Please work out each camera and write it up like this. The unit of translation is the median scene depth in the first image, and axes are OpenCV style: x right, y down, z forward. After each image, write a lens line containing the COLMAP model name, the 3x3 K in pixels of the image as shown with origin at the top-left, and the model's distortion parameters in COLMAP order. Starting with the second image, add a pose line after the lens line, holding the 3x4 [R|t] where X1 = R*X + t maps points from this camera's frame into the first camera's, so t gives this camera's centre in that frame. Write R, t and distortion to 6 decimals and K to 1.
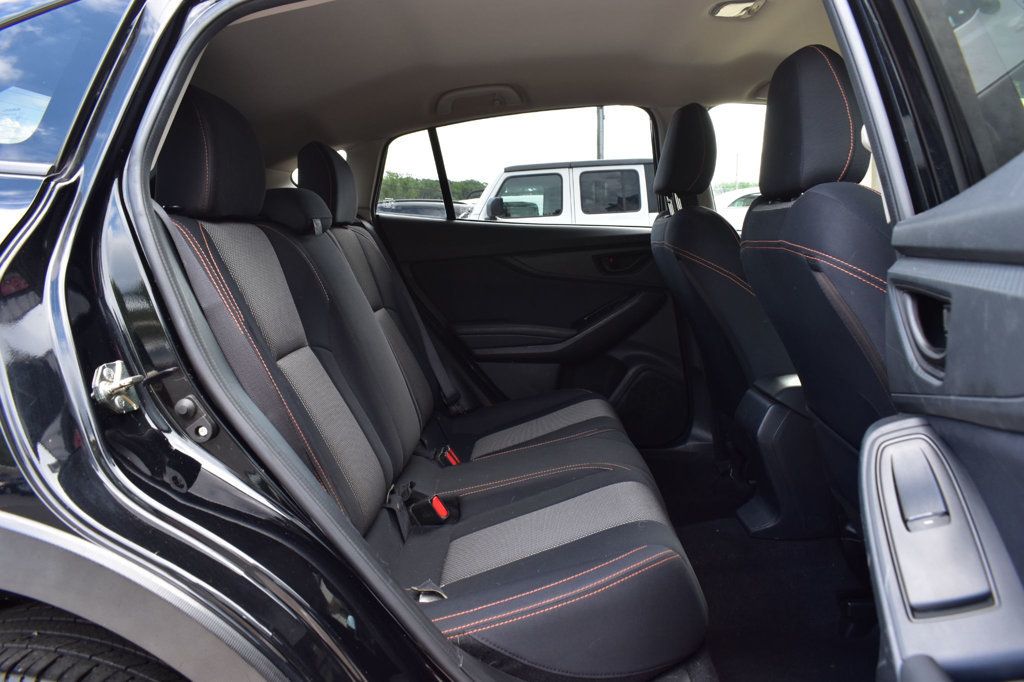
lens RADIAL K [[800.4, 0, 514.6], [0, 800.4, 342.1], [0, 0, 1]] dist [-0.090675, 0.006066]
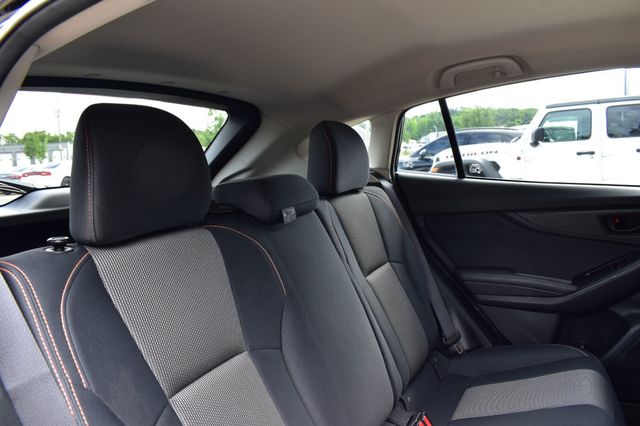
lens RADIAL K [[500.2, 0, 315.7], [0, 500.2, 213.9], [0, 0, 1]] dist [-0.090675, 0.006066]
pose [[0.895128, 0.037511, -0.444228, 0.051819], [-0.036807, 0.999270, 0.010213, -0.105717], [0.444287, 0.007209, 0.895855, 0.290288]]
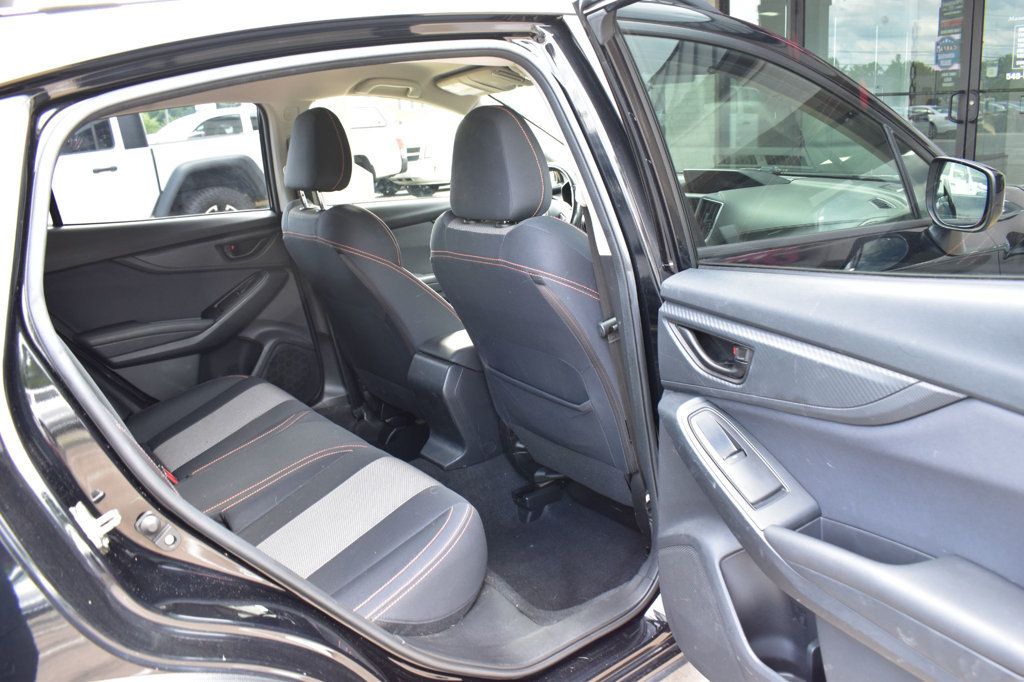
lens RADIAL K [[800.4, 0, 515.8], [0, 800.4, 341.2], [0, 0, 1]] dist [-0.090675, 0.006066]
pose [[0.778188, -0.195414, 0.596856, -0.237310], [0.125667, 0.979591, 0.156876, -0.100557], [-0.615330, -0.047074, 0.786863, -0.043699]]
